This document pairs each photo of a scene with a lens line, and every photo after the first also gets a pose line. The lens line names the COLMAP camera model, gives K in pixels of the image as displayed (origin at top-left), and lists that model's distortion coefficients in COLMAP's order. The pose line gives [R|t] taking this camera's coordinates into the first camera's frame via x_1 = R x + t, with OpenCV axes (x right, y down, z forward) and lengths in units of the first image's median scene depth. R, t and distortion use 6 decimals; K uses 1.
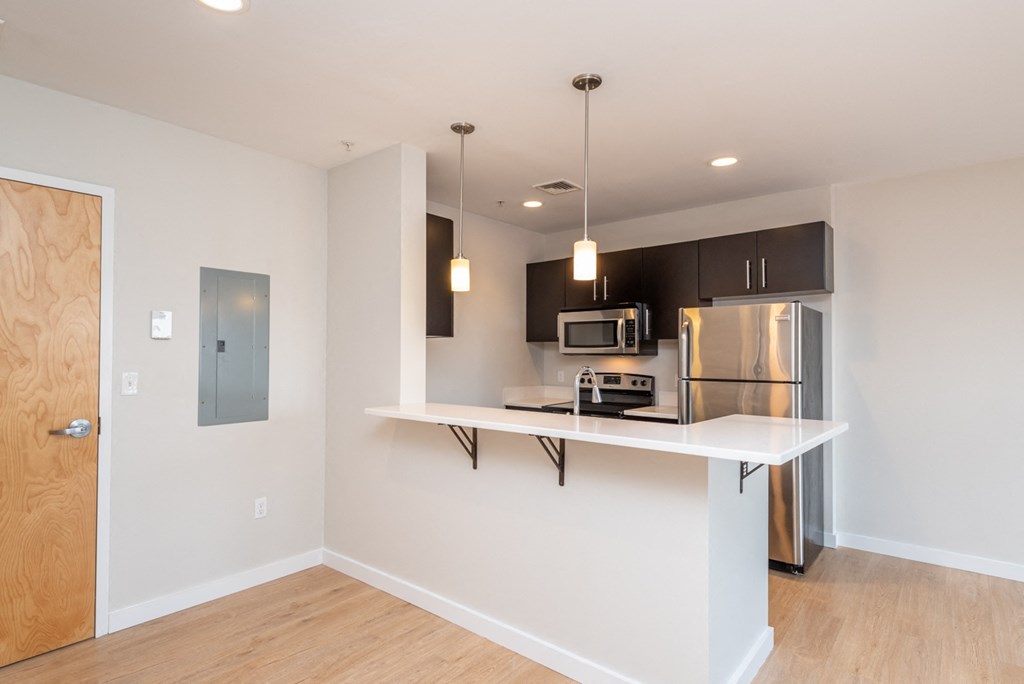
lens RADIAL K [[542.2, 0, 516.1], [0, 542.2, 346.2], [0, 0, 1]] dist [0.000036, -0.000292]
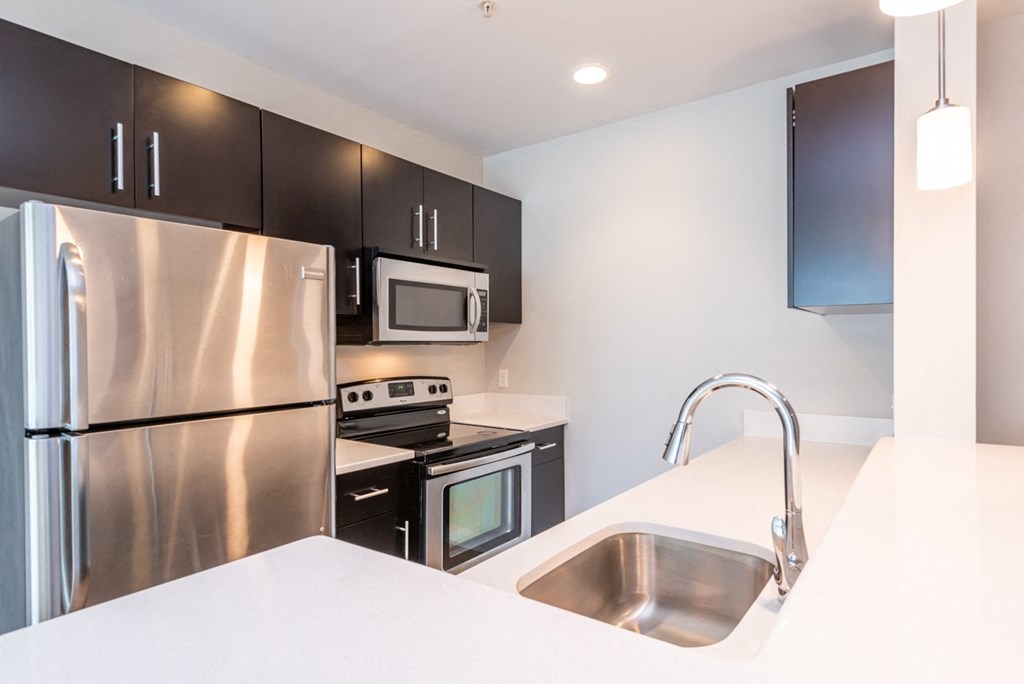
lens RADIAL K [[542.2, 0, 516.1], [0, 542.2, 346.2], [0, 0, 1]] dist [0.000036, -0.000292]
pose [[-0.045632, 0.019643, 0.998765, -0.416512], [0.023740, 0.999546, -0.018573, 0.030385], [-0.998676, 0.022863, -0.046078, 0.916821]]
